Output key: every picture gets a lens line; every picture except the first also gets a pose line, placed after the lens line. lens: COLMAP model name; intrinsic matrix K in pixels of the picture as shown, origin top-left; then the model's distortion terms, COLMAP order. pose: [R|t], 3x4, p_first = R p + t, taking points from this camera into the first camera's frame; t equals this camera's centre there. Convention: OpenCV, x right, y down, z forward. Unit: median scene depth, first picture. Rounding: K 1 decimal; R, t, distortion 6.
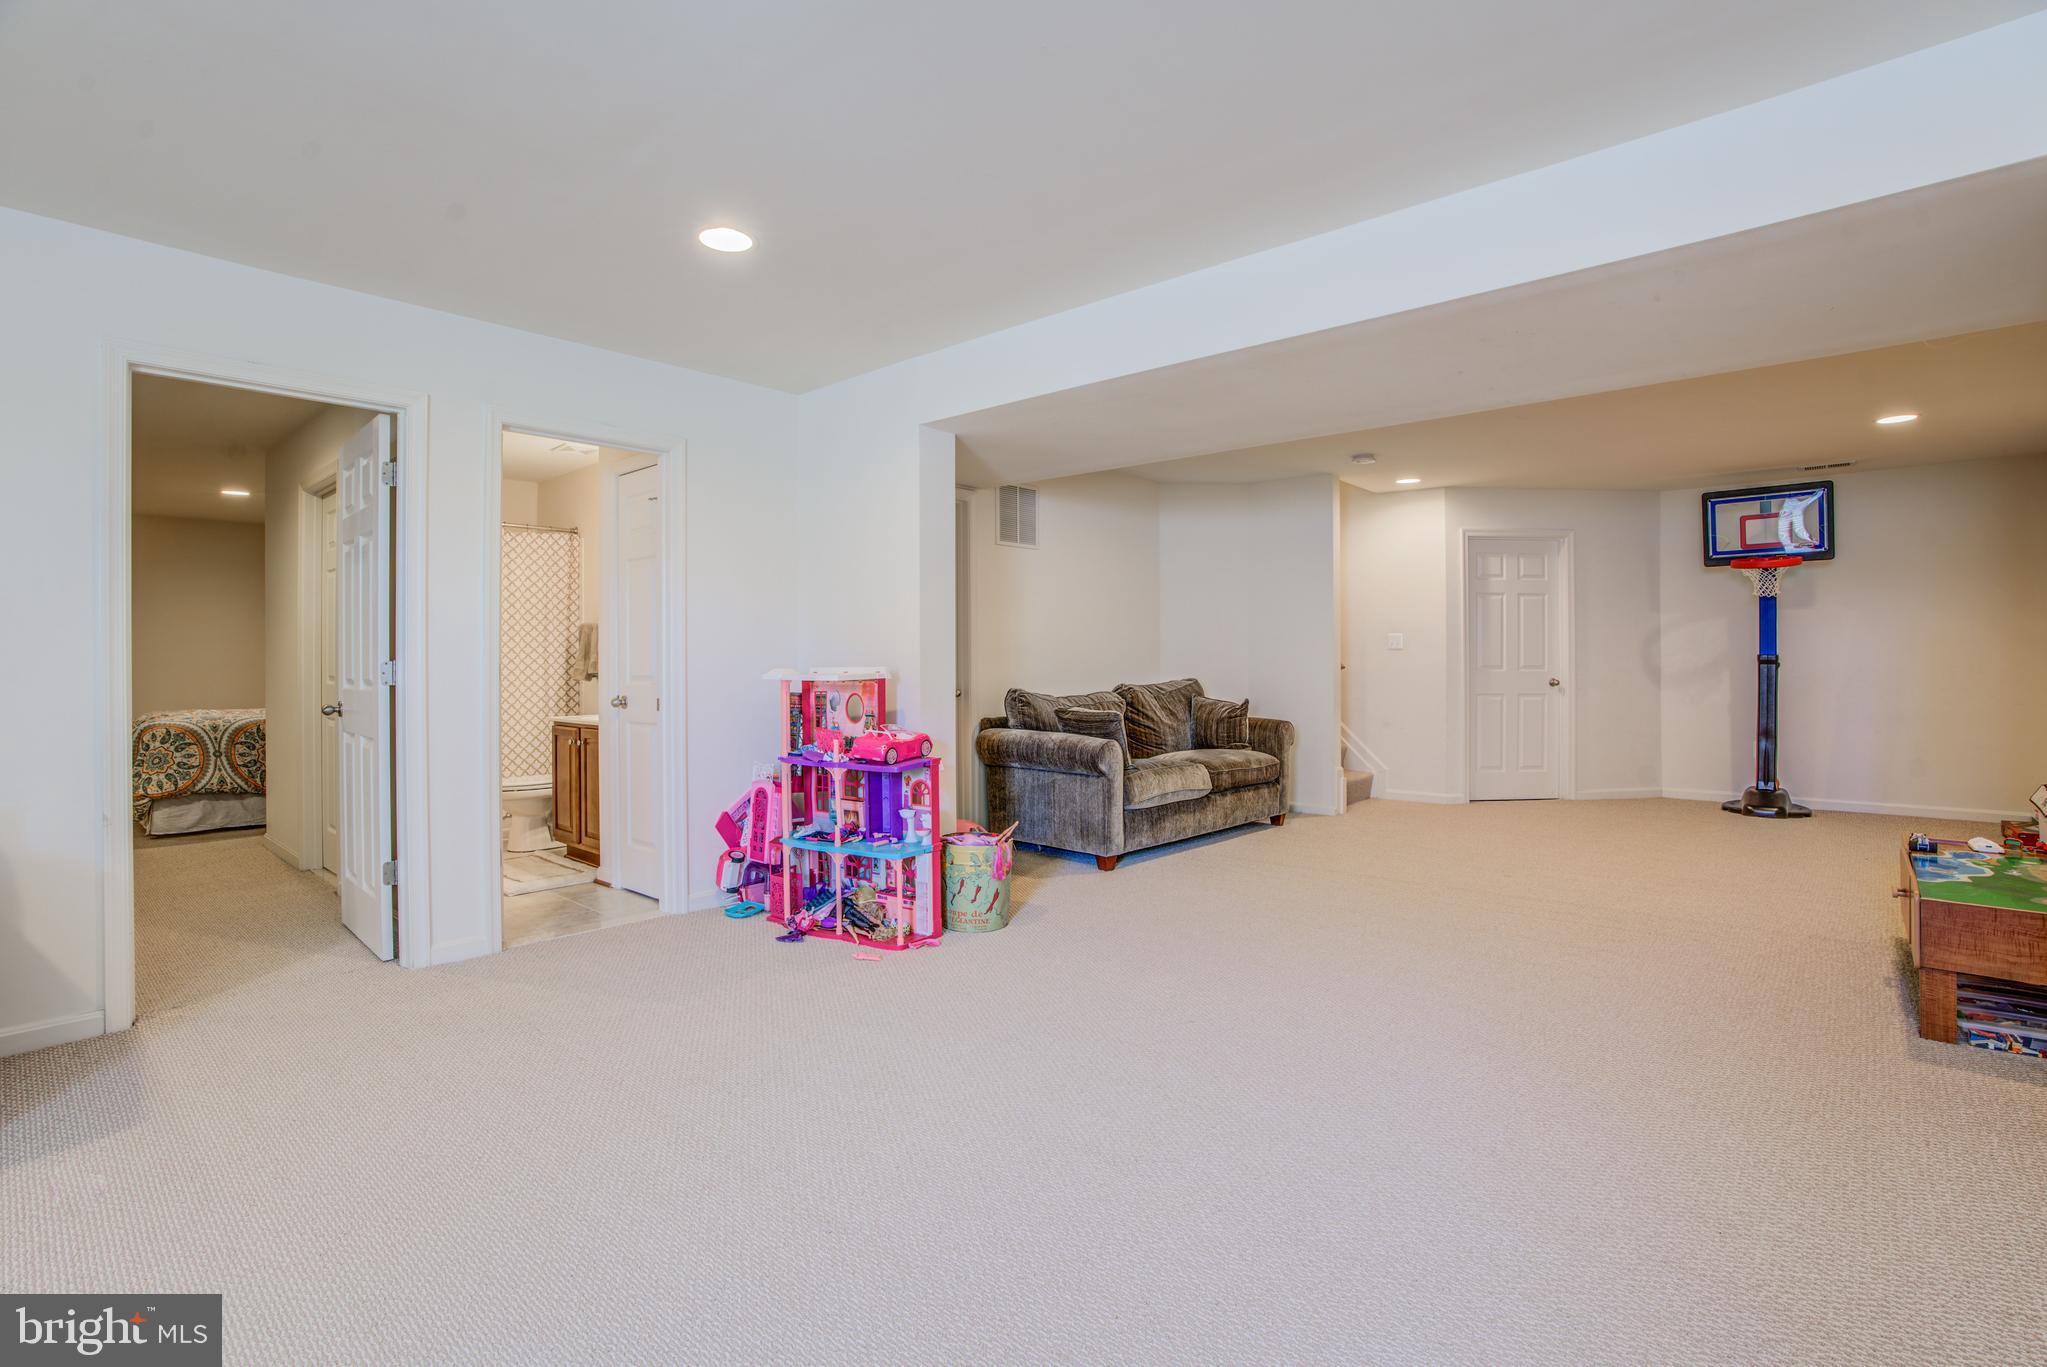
lens RADIAL K [[946.5, 0, 1031.7], [0, 946.5, 667.0], [0, 0, 1]] dist [-0.059878, 0.019485]
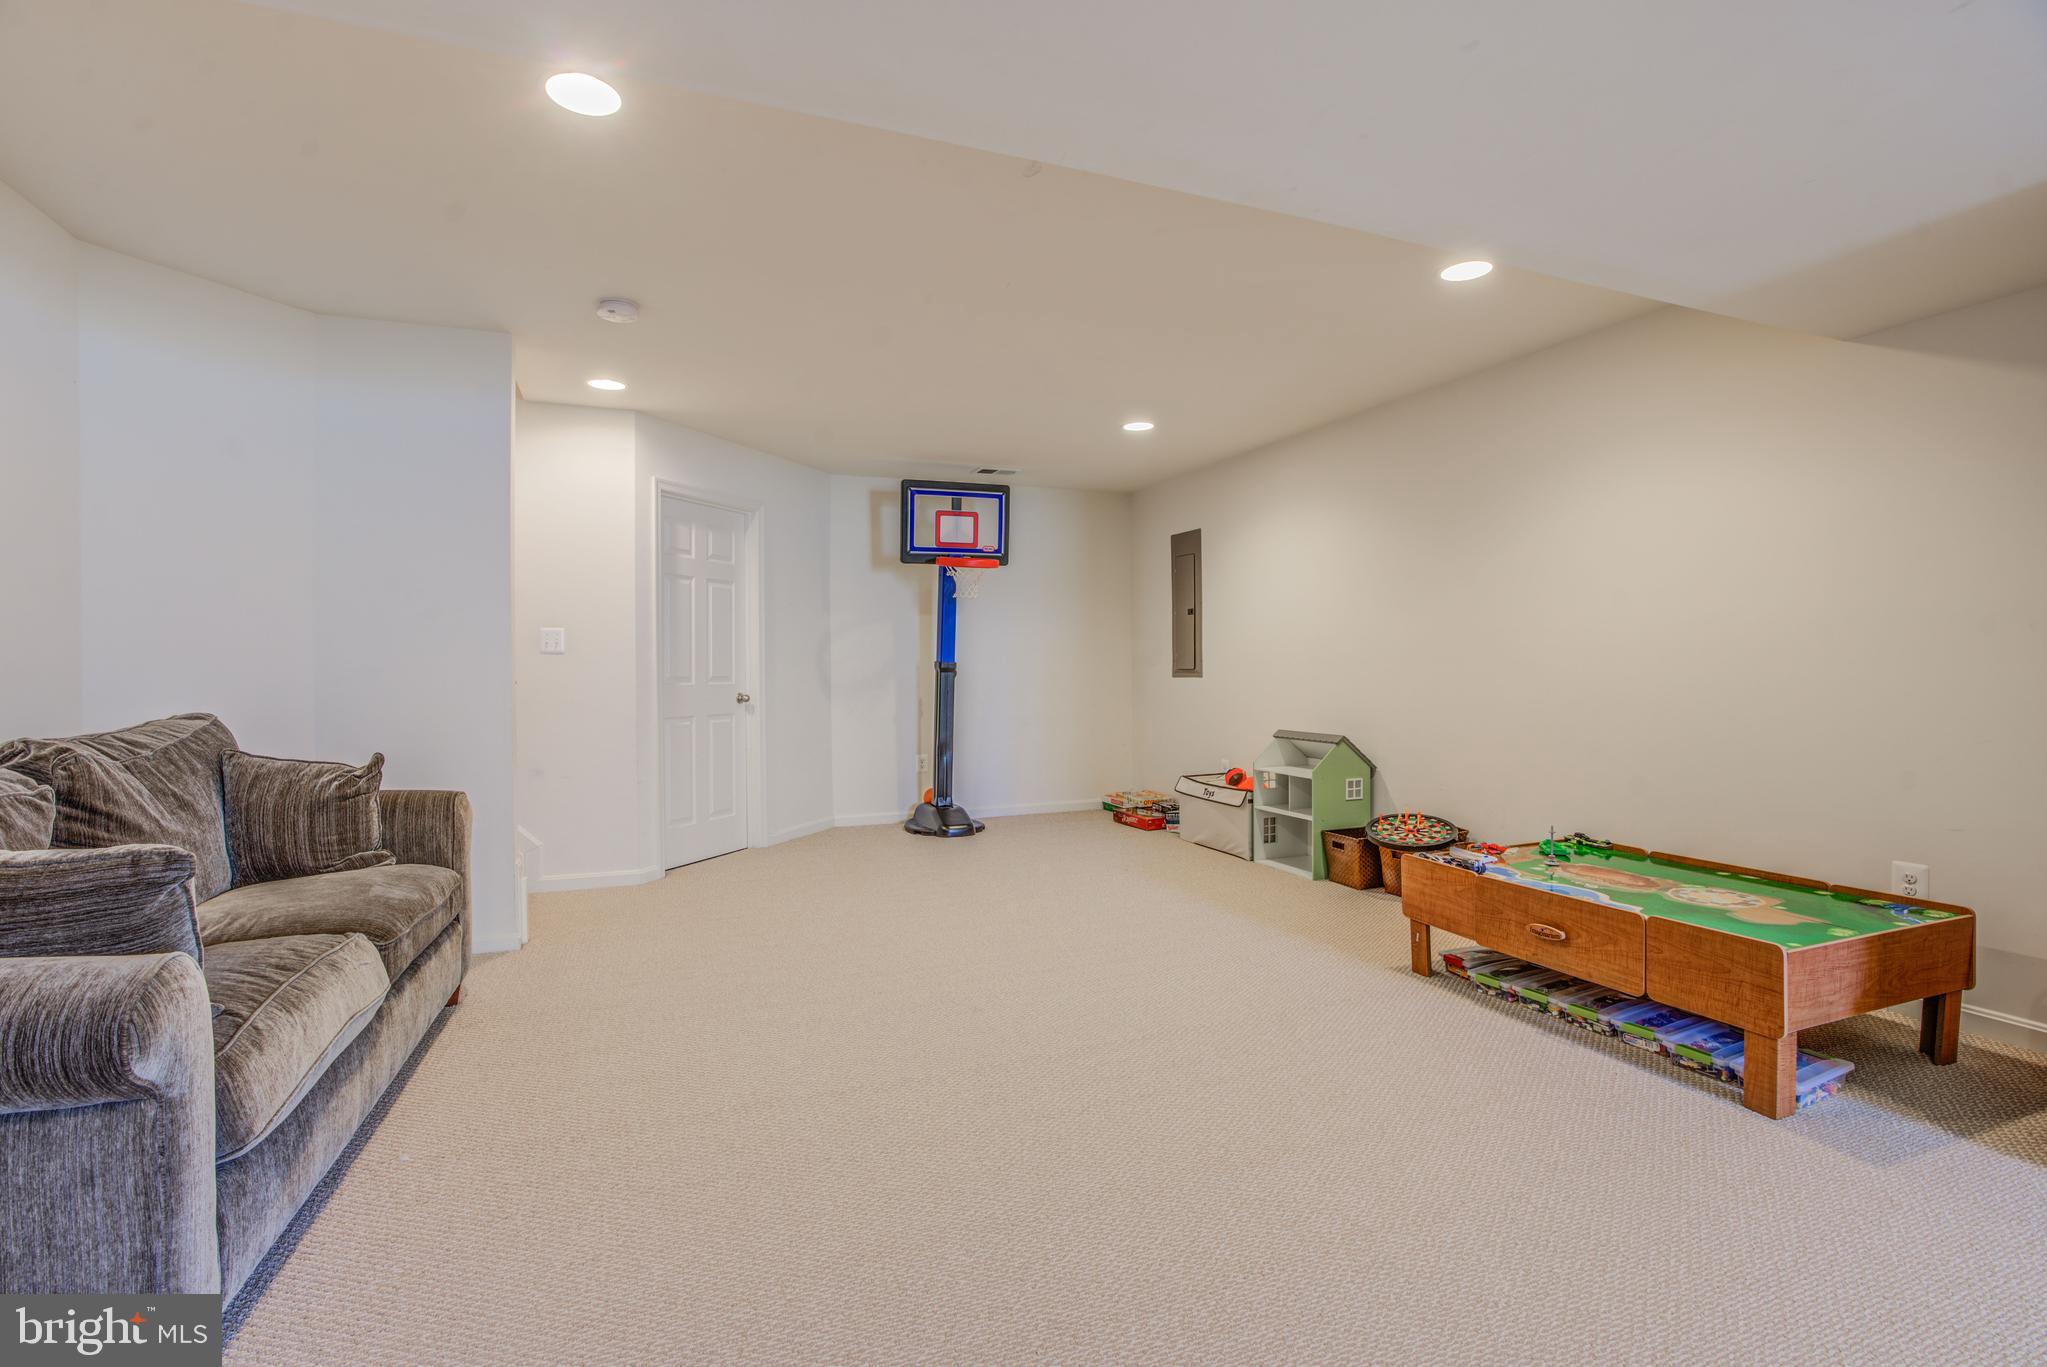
lens RADIAL K [[946.5, 0, 1009.2], [0, 946.5, 671.9], [0, 0, 1]] dist [-0.059878, 0.019485]
pose [[0.468037, -0.004959, 0.883695, -0.026064], [0.013902, 0.999902, -0.001752, -0.000836], [-0.883600, 0.013105, 0.468060, 0.497003]]
